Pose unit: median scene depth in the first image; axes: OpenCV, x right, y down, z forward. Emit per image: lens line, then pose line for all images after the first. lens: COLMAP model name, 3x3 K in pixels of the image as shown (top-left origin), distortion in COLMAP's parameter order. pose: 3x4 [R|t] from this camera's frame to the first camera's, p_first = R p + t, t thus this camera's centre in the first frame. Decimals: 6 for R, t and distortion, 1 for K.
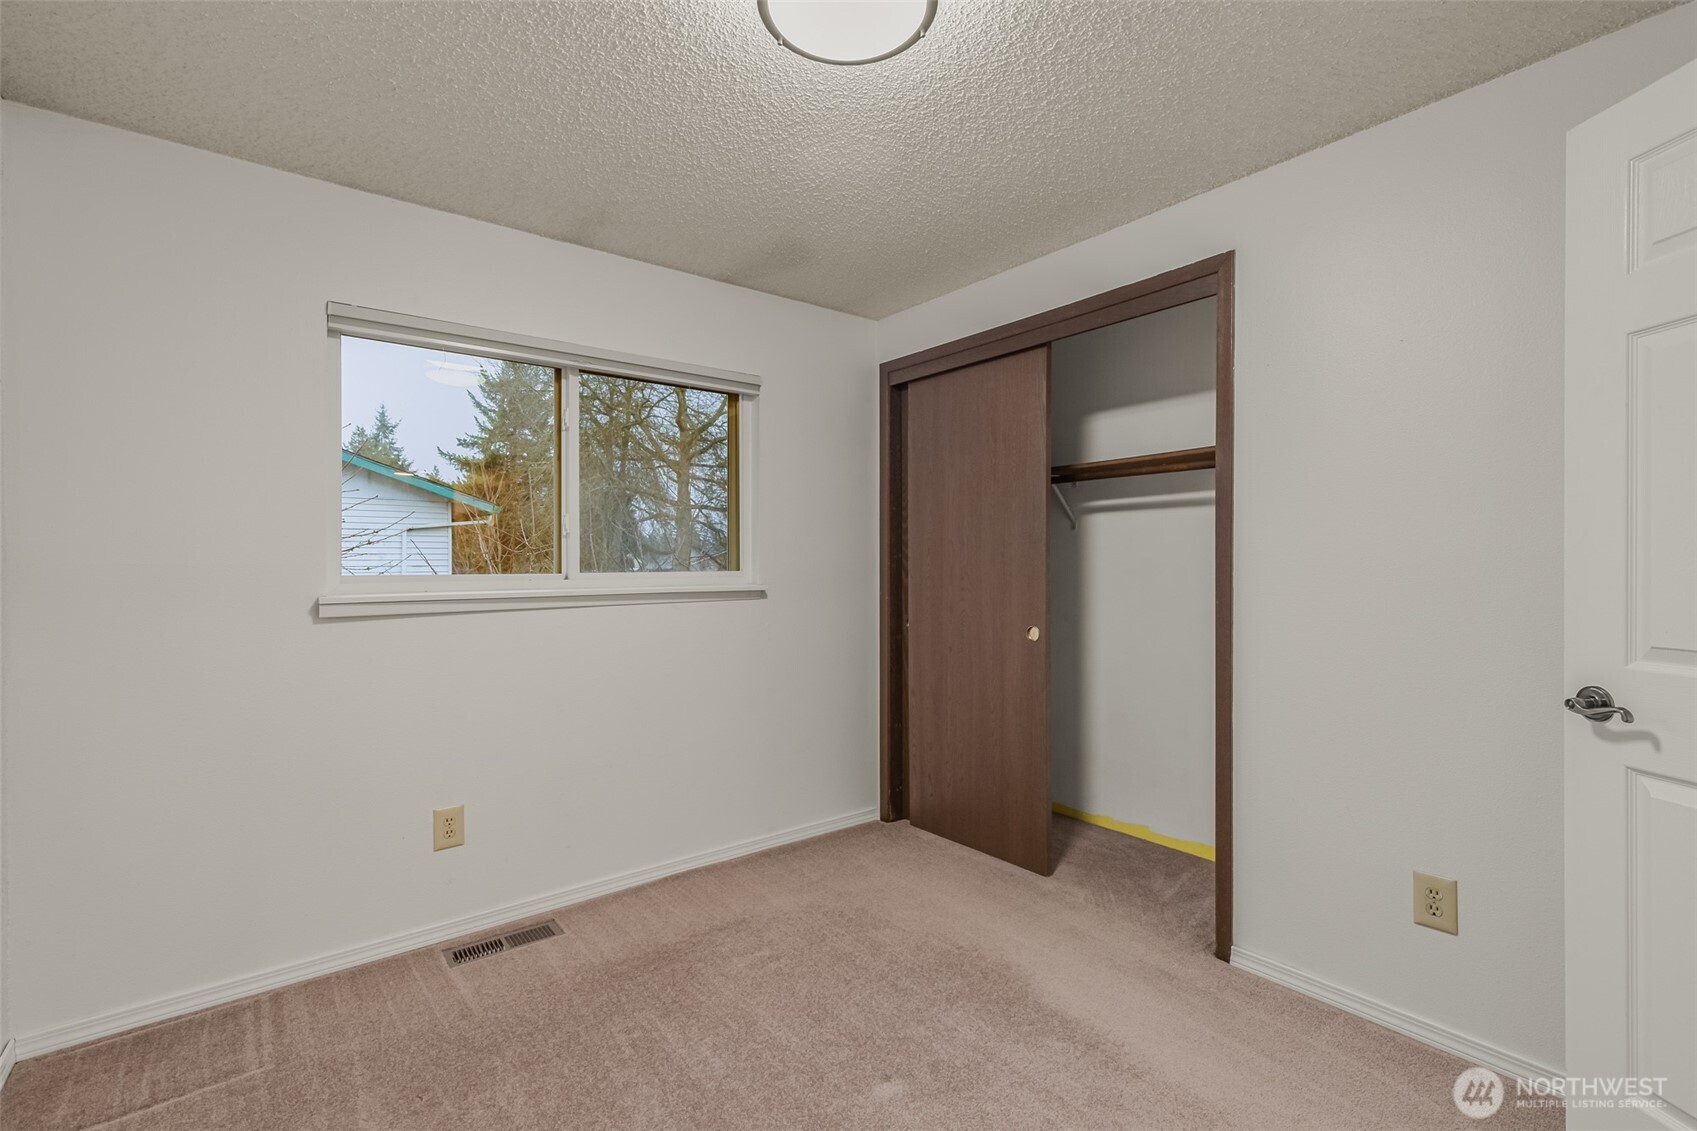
lens RADIAL K [[764.1, 0, 846.1], [0, 764.1, 568.5], [0, 0, 1]] dist [0.001444, -0.000294]
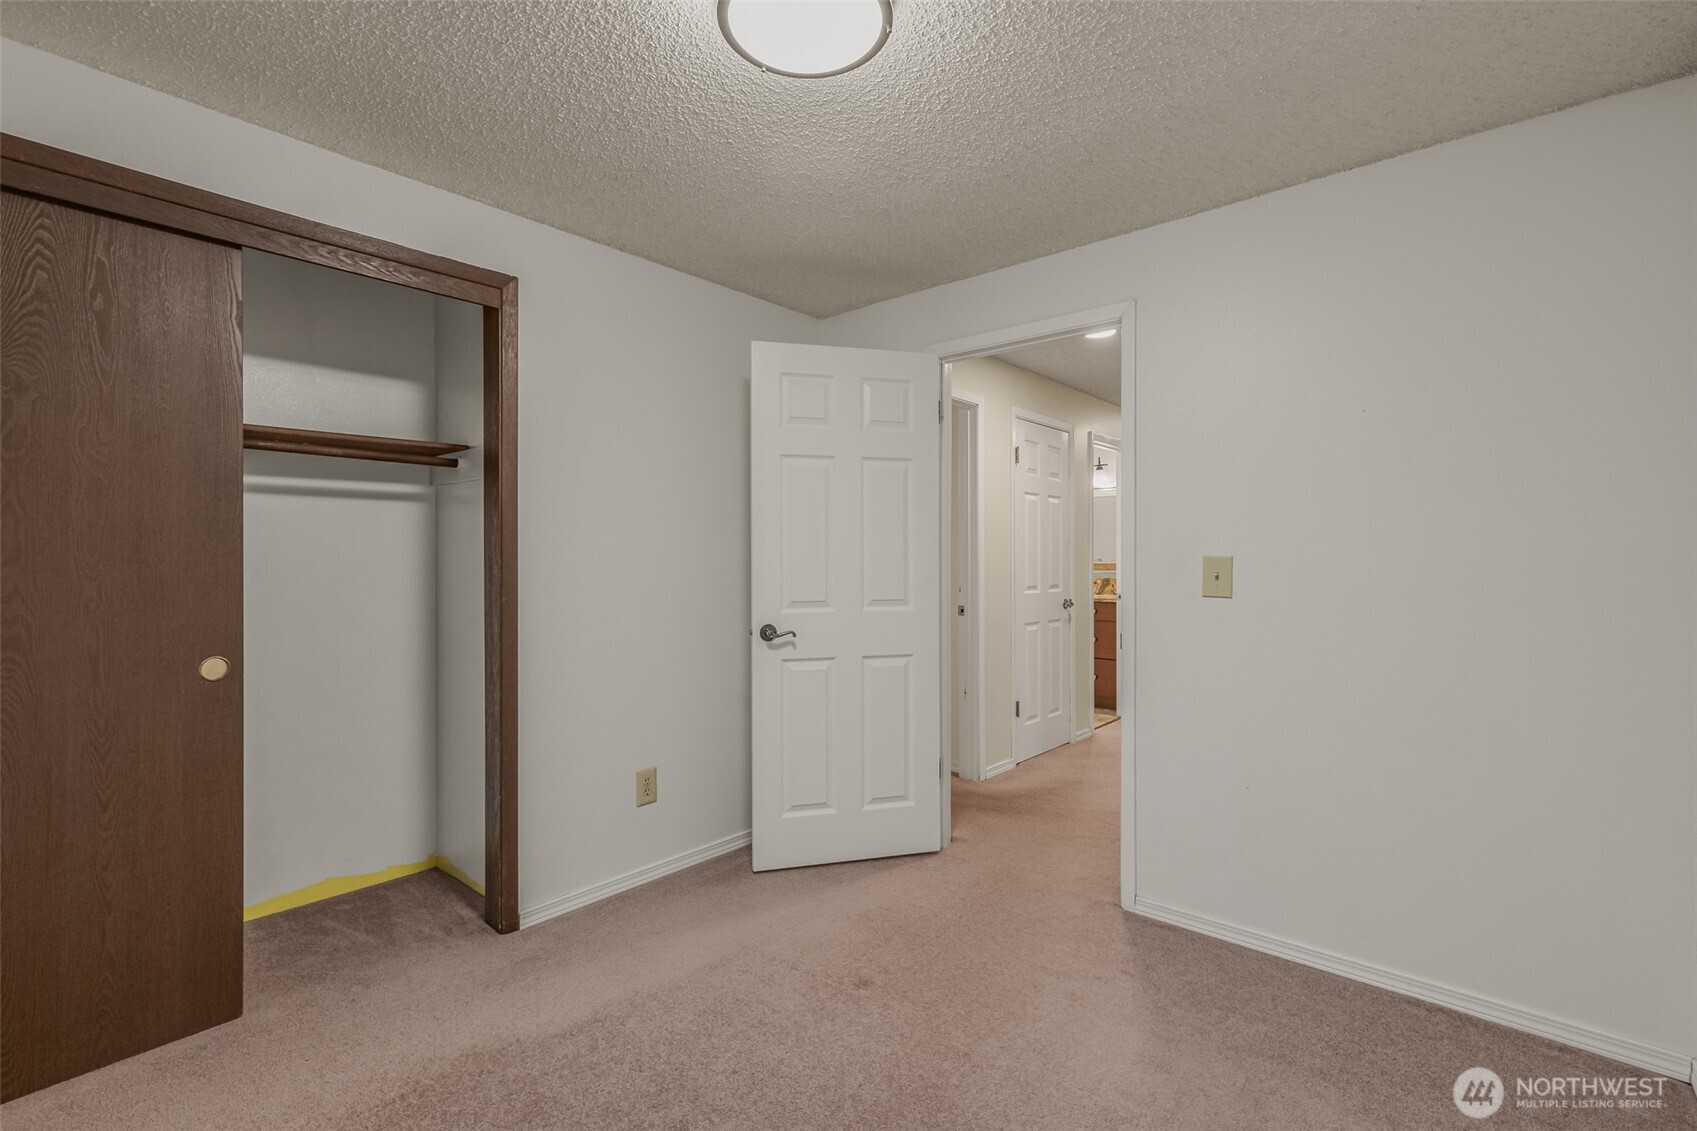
lens RADIAL K [[757.4, 0, 845.9], [0, 757.4, 560.7], [0, 0, 1]] dist [0.004871, -0.003086]
pose [[-0.187560, 0.002817, 0.982249, -0.686154], [0.005739, 0.999982, -0.001772, -0.005438], [-0.982236, 0.005305, -0.187573, 0.785326]]
